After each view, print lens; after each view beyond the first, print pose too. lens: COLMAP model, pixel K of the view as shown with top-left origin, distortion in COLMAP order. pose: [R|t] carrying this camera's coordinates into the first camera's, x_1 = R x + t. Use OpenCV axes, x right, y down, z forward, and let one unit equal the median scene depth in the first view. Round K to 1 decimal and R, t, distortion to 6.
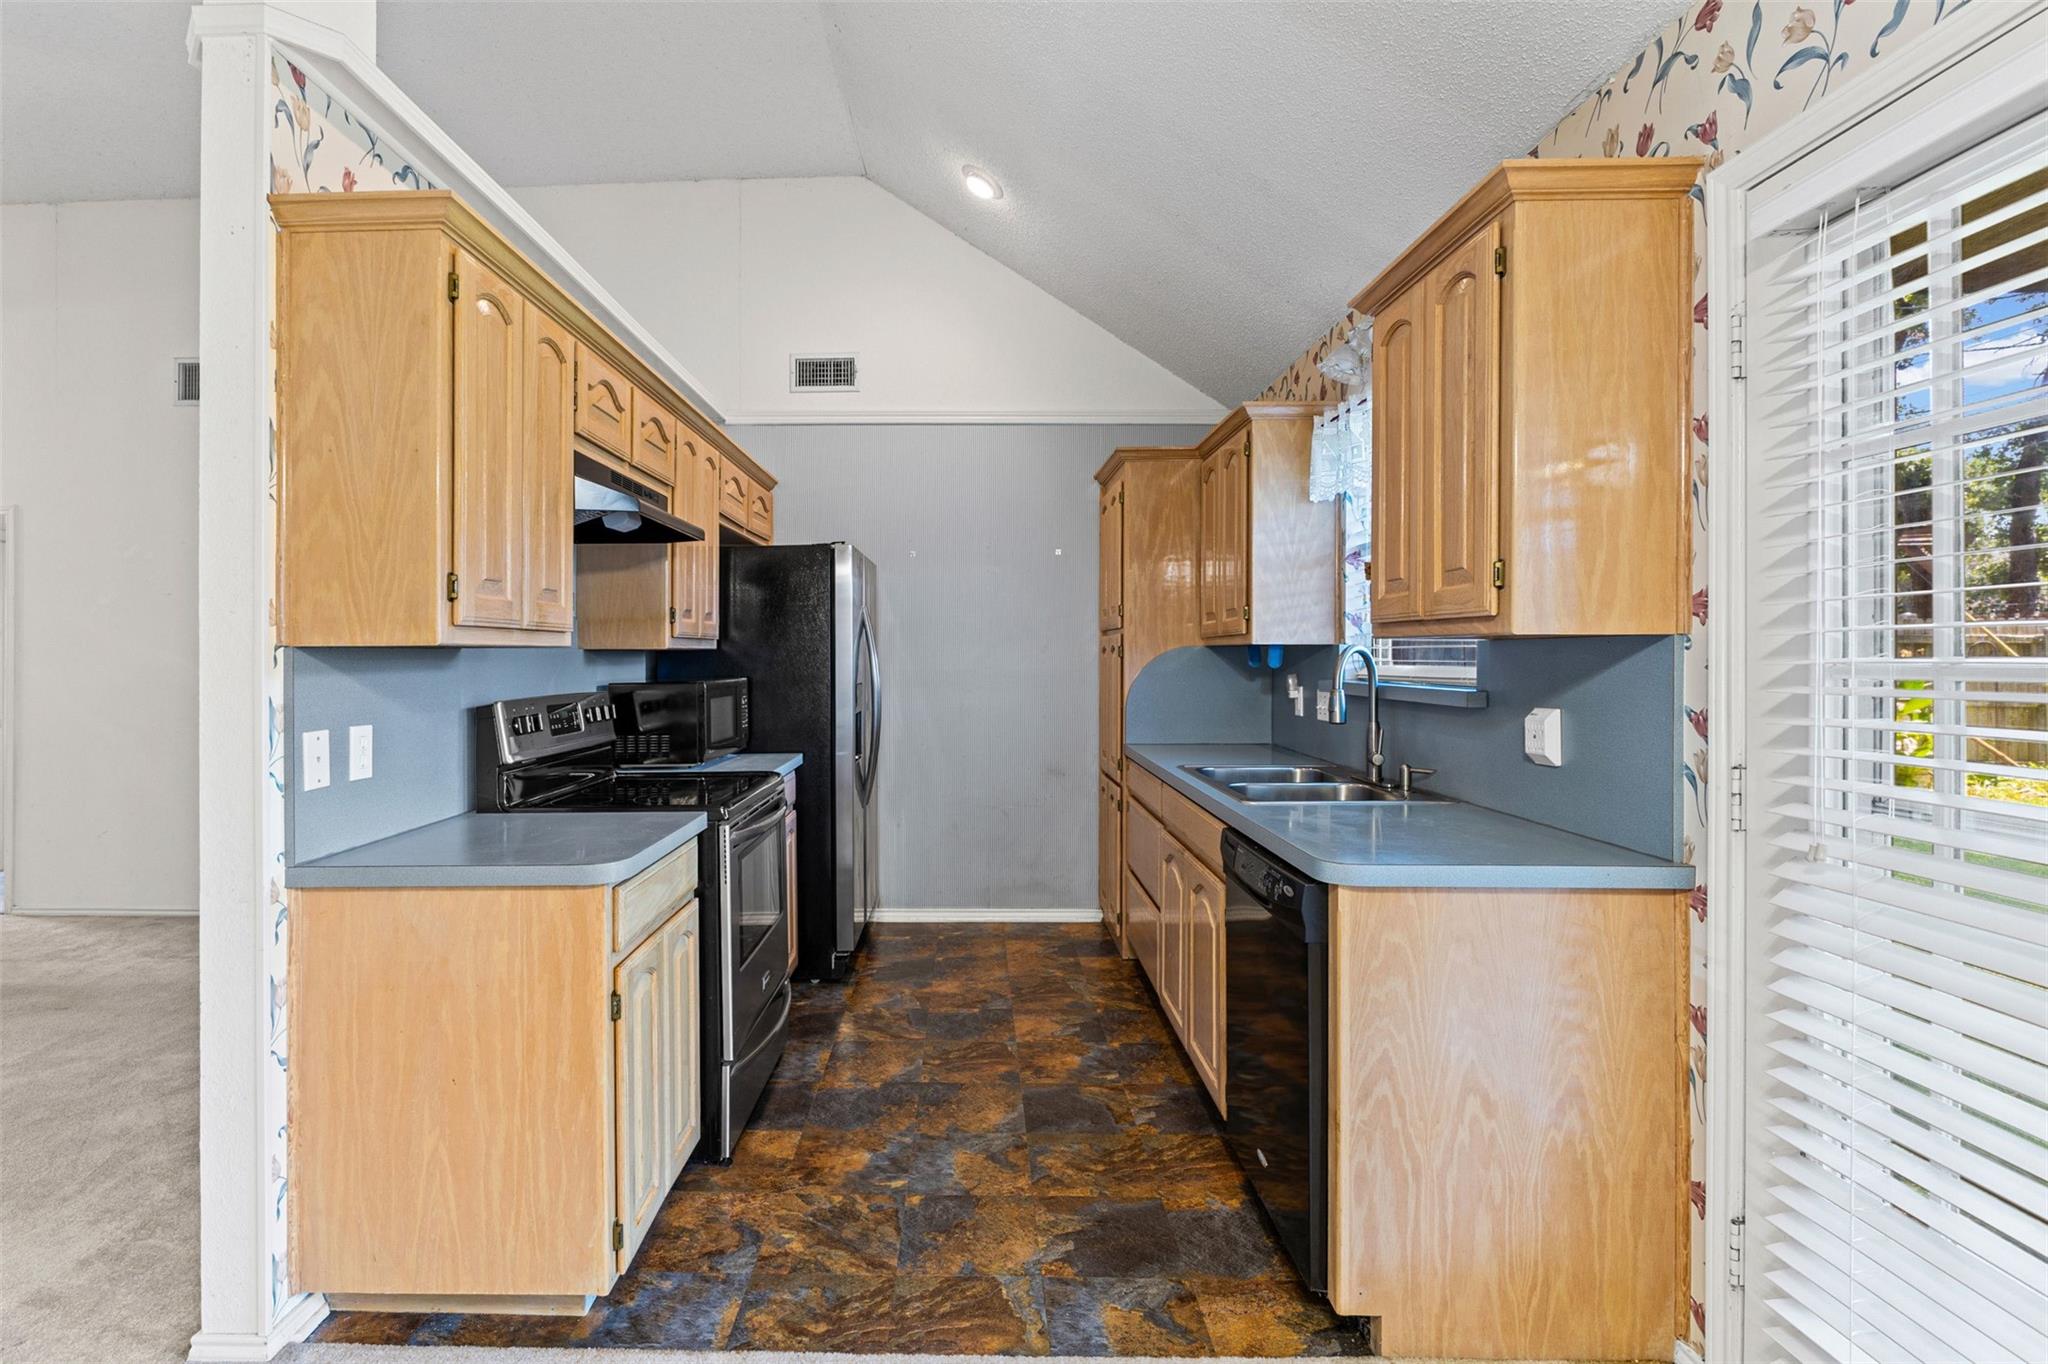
lens RADIAL K [[1053.1, 0, 1025.2], [0, 1053.1, 642.9], [0, 0, 1]] dist [-0.002949, -0.002416]
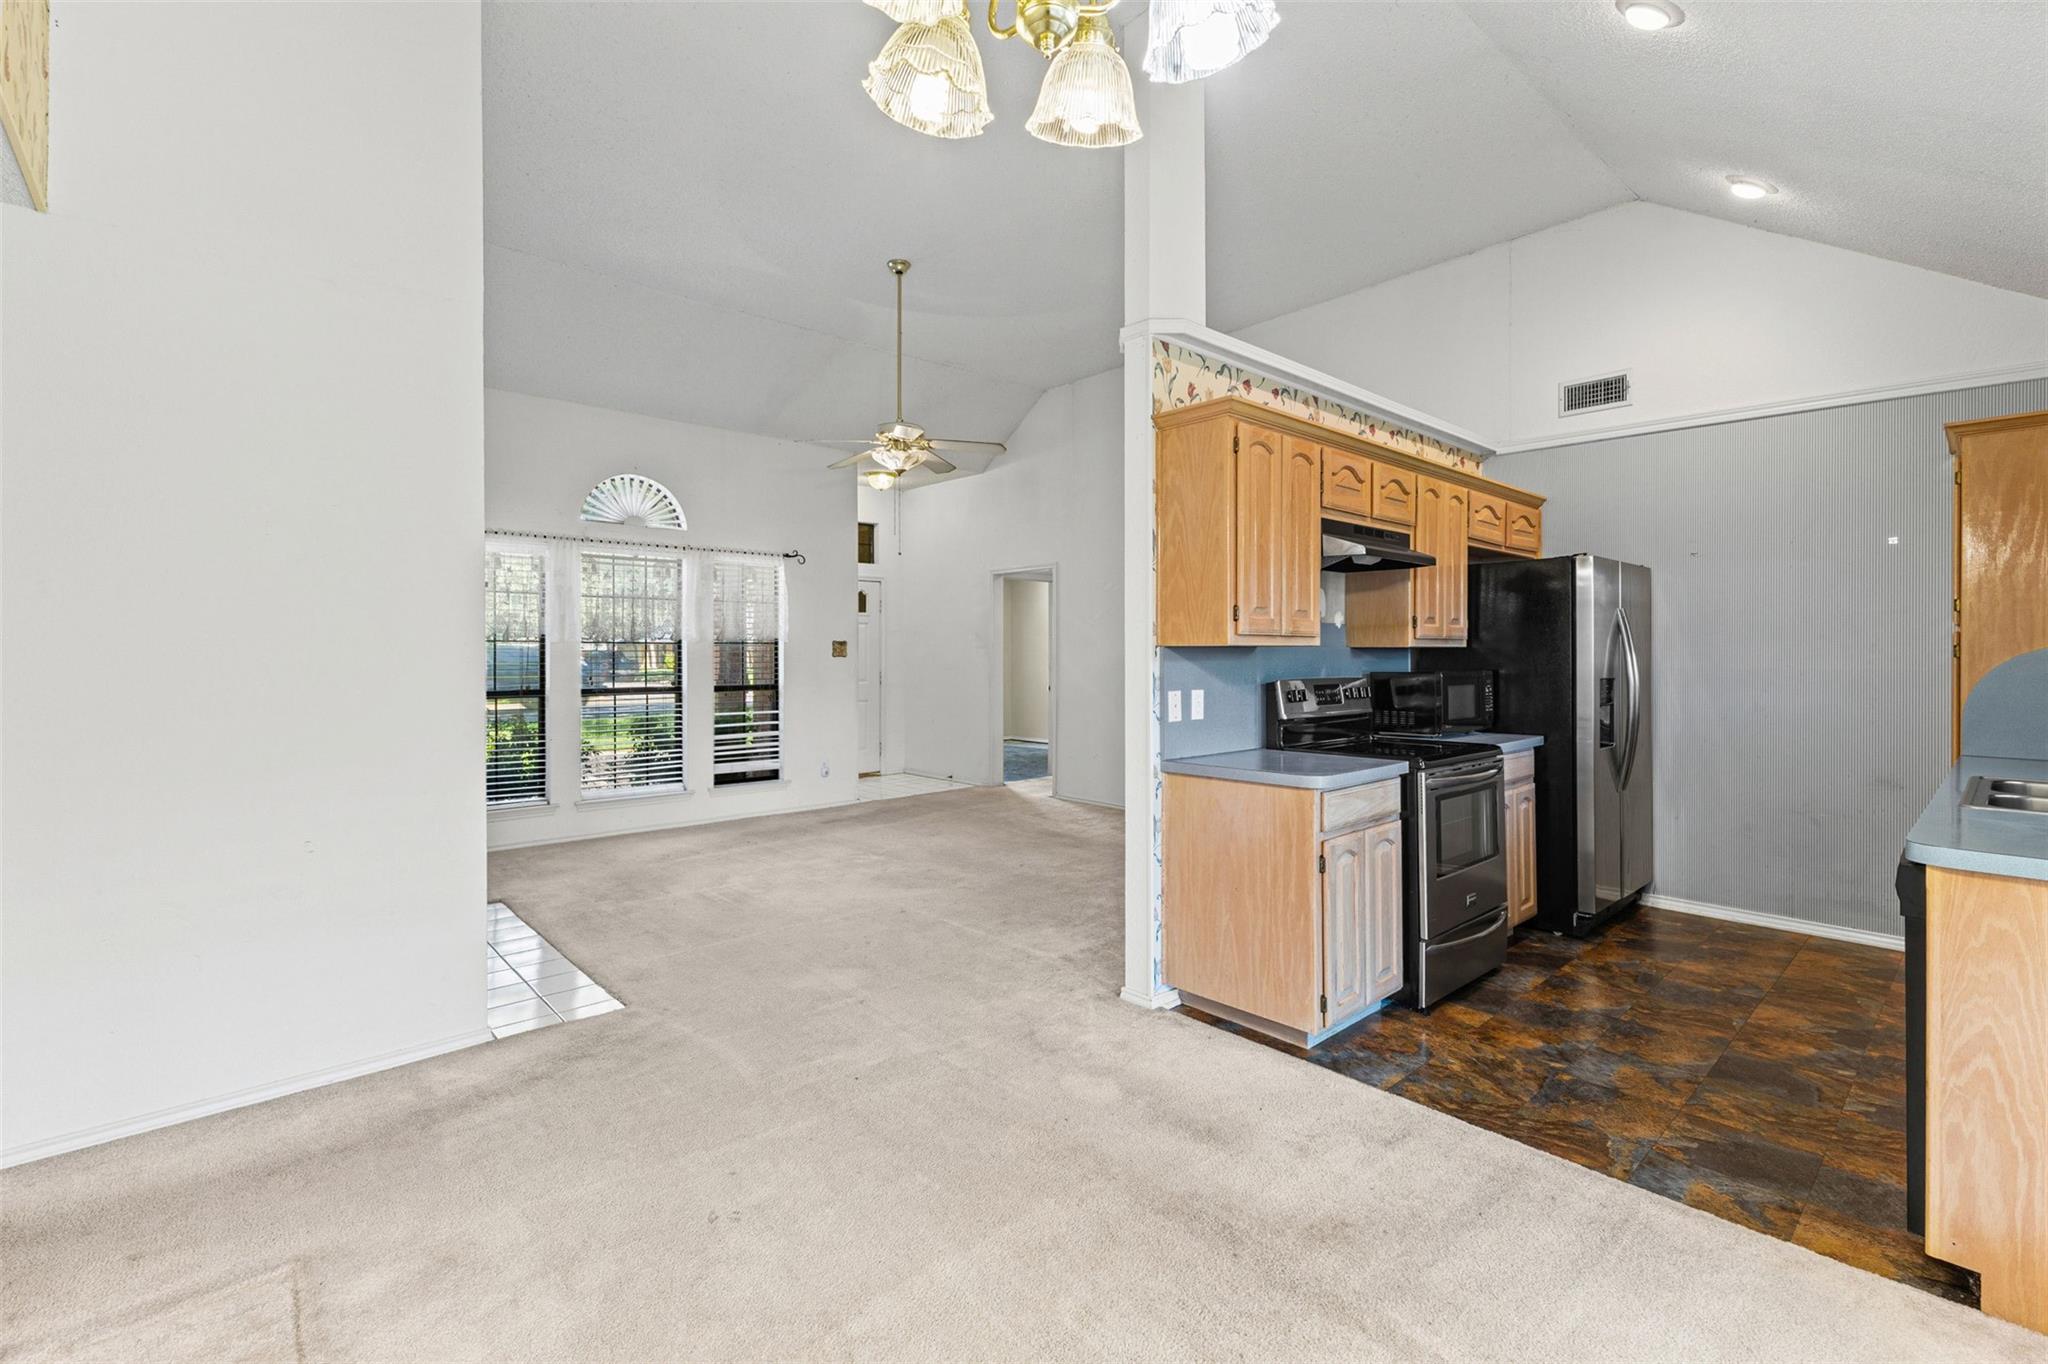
lens RADIAL K [[895.9, 0, 1022.7], [0, 895.9, 645.2], [0, 0, 1]] dist [0.000278, -0.000010]
pose [[0.693100, 0.001849, -0.720839, 0.254118], [0.002064, 0.999988, 0.004550, -0.005241], [0.720839, -0.004641, 0.693087, -0.266951]]
